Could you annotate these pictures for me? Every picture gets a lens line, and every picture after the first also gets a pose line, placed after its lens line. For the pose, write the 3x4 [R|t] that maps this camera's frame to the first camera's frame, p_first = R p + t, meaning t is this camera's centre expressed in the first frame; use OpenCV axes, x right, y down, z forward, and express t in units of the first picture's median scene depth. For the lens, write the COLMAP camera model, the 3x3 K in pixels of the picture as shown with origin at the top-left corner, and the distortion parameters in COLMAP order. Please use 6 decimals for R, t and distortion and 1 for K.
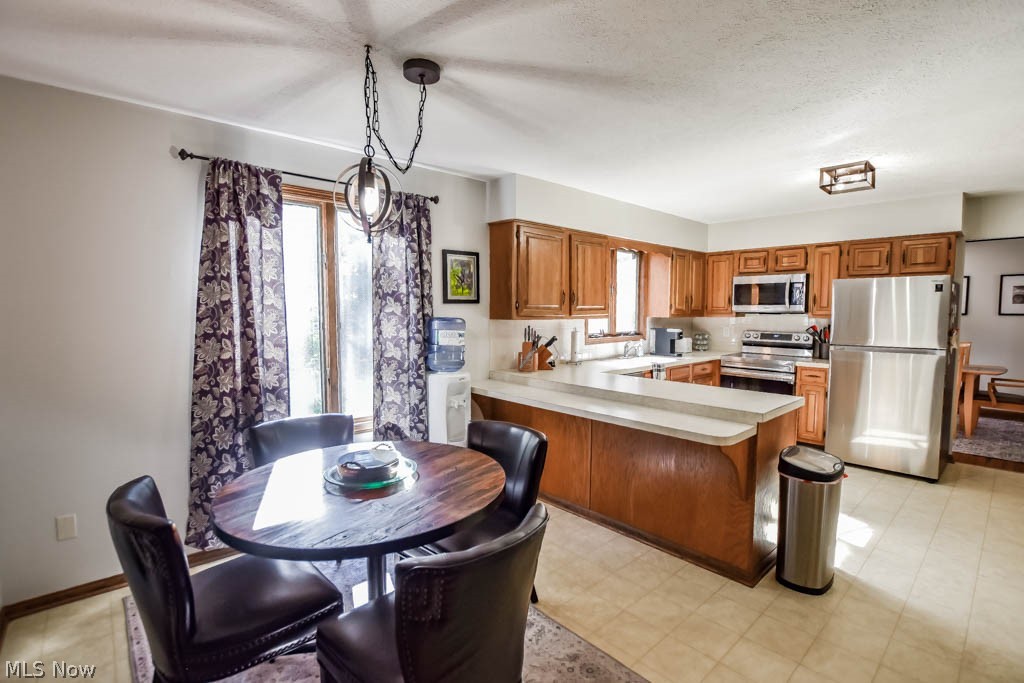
lens RADIAL K [[463.0, 0, 514.5], [0, 463.0, 342.2], [0, 0, 1]] dist [-0.029592, -0.000005]
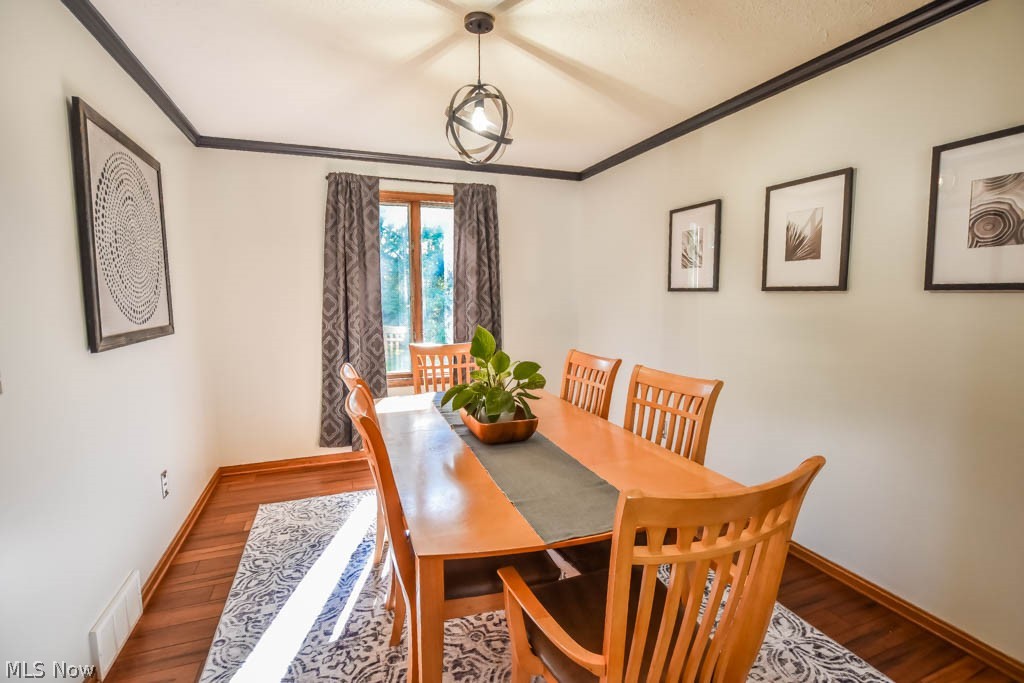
lens RADIAL K [[463.0, 0, 514.5], [0, 463.0, 342.2], [0, 0, 1]] dist [-0.029592, -0.000005]
pose [[0.940371, 0.031174, -0.338718, 1.138924], [-0.019648, 0.999107, 0.037405, -0.039545], [0.339582, -0.028519, 0.940144, 0.774119]]
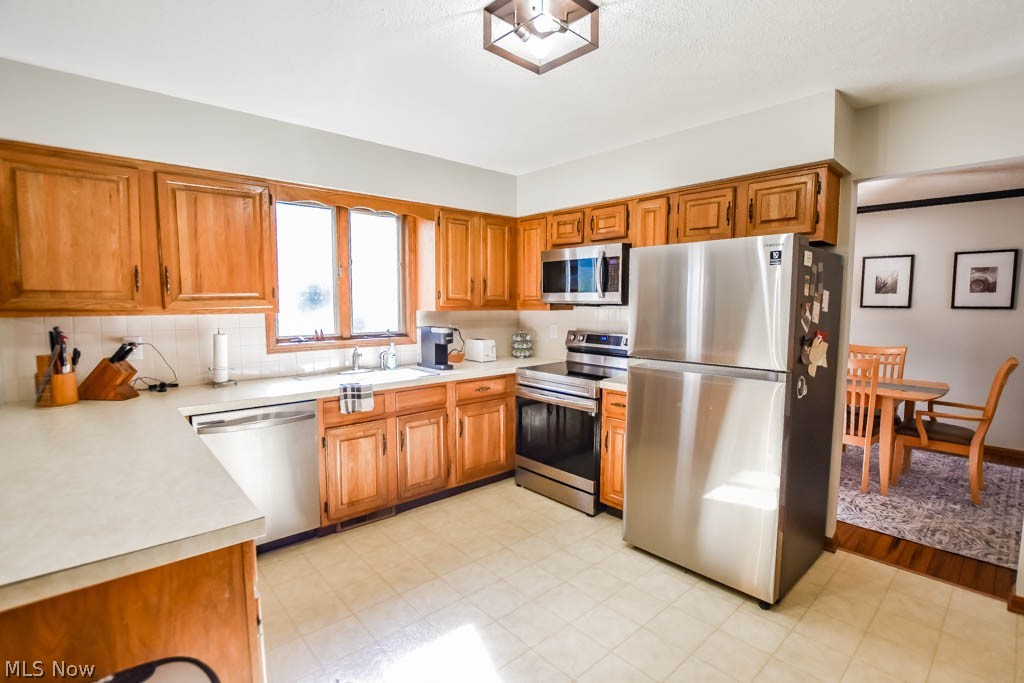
lens RADIAL K [[473.8, 0, 512.0], [0, 473.8, 341.5], [0, 0, 1]] dist [-0.034999, 0.000463]
pose [[0.999994, 0.002154, 0.002787, 0.454235], [-0.002193, 0.999899, 0.014021, -0.019761], [-0.002756, -0.014027, 0.999898, 0.318568]]
